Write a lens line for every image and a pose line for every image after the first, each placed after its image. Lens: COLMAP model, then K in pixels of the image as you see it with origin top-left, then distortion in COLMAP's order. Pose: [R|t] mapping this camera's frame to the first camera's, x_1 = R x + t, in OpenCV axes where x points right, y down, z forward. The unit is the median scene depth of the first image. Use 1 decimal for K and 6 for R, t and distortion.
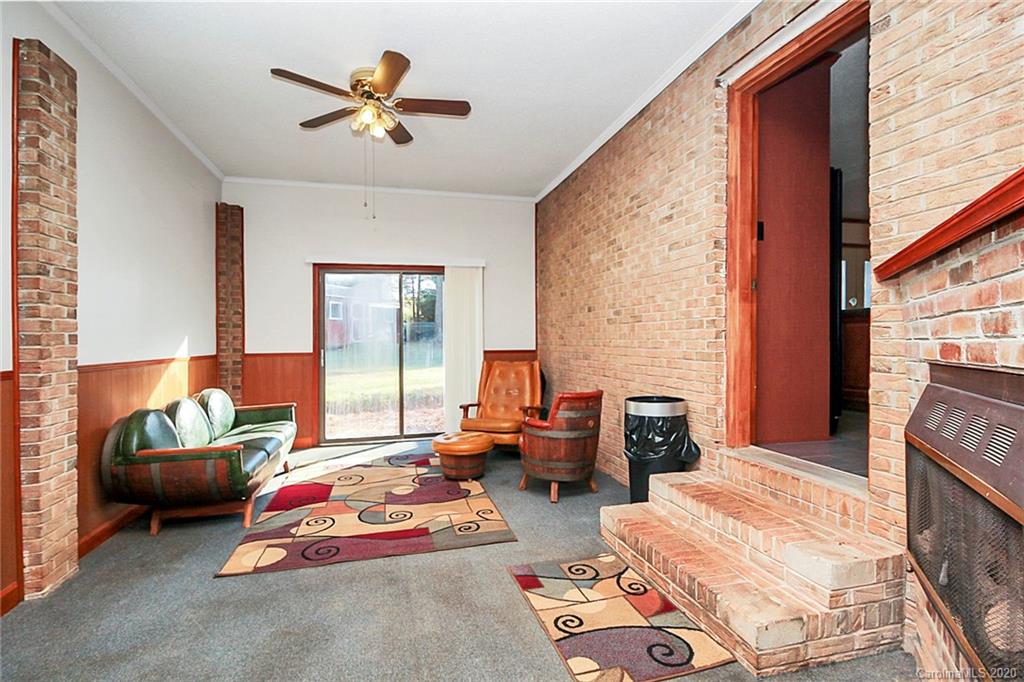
lens RADIAL K [[476.2, 0, 496.4], [0, 476.2, 340.4], [0, 0, 1]] dist [-0.000983, -0.003652]
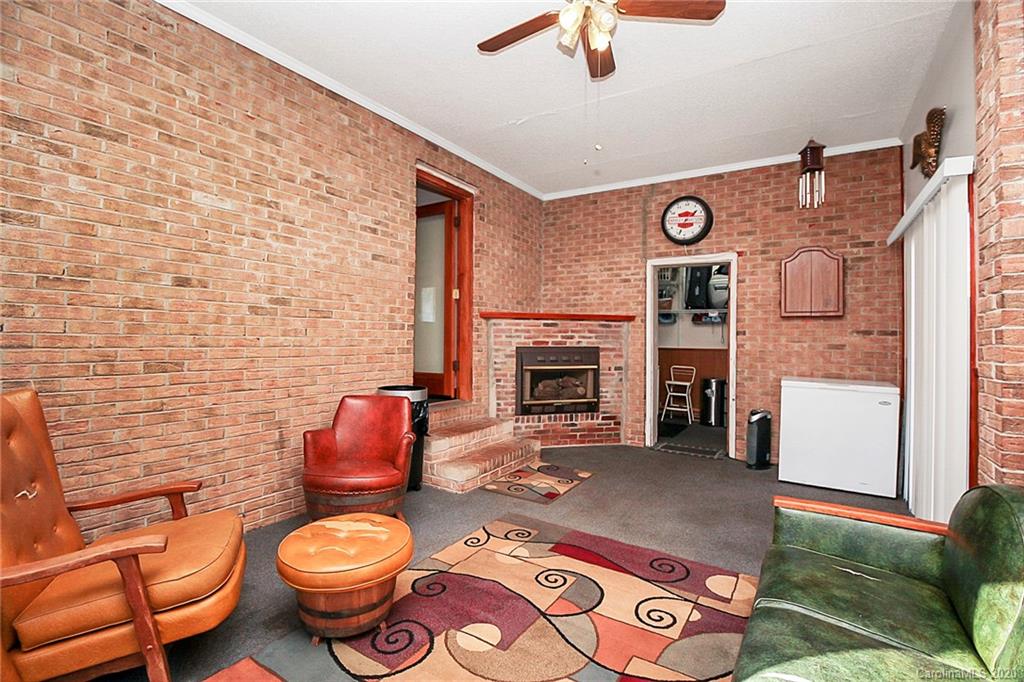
lens RADIAL K [[476.2, 0, 513.1], [0, 476.2, 339.3], [0, 0, 1]] dist [-0.000983, -0.003652]
pose [[-0.700318, -0.003592, 0.713822, -0.752222], [-0.007880, 0.999965, -0.002699, 0.002413], [-0.713788, -0.007515, -0.700322, 1.722638]]
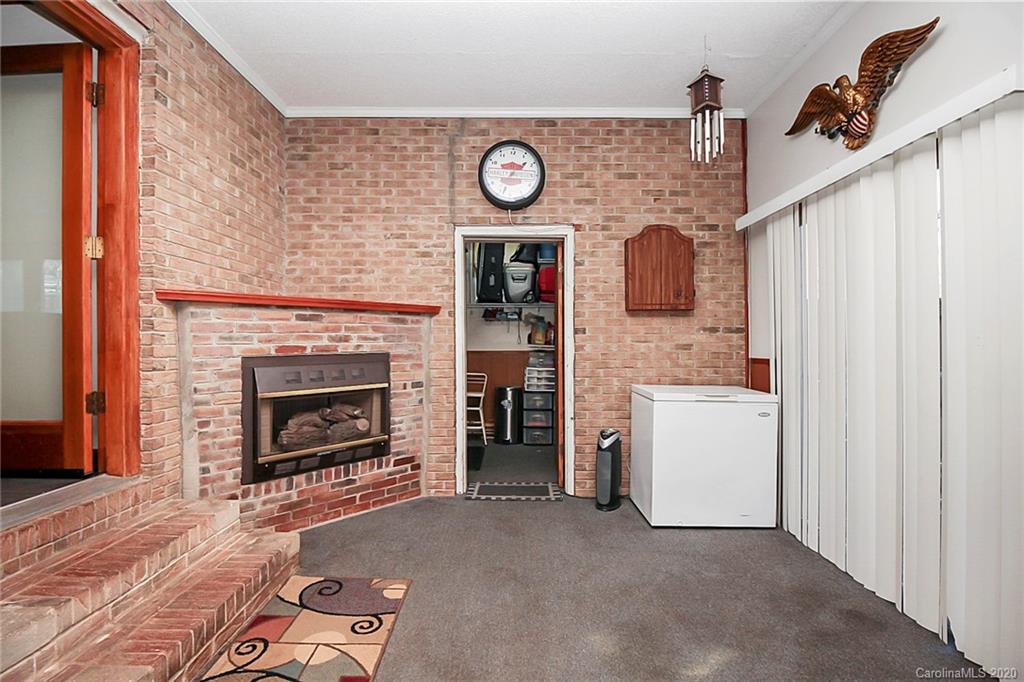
lens RADIAL K [[476.2, 0, 512.8], [0, 476.2, 338.5], [0, 0, 1]] dist [-0.000983, -0.003652]
pose [[-0.971437, 0.006977, 0.237197, -0.263679], [0.005974, 0.999970, -0.004947, -0.004557], [-0.237224, -0.003388, -0.971449, 1.284097]]
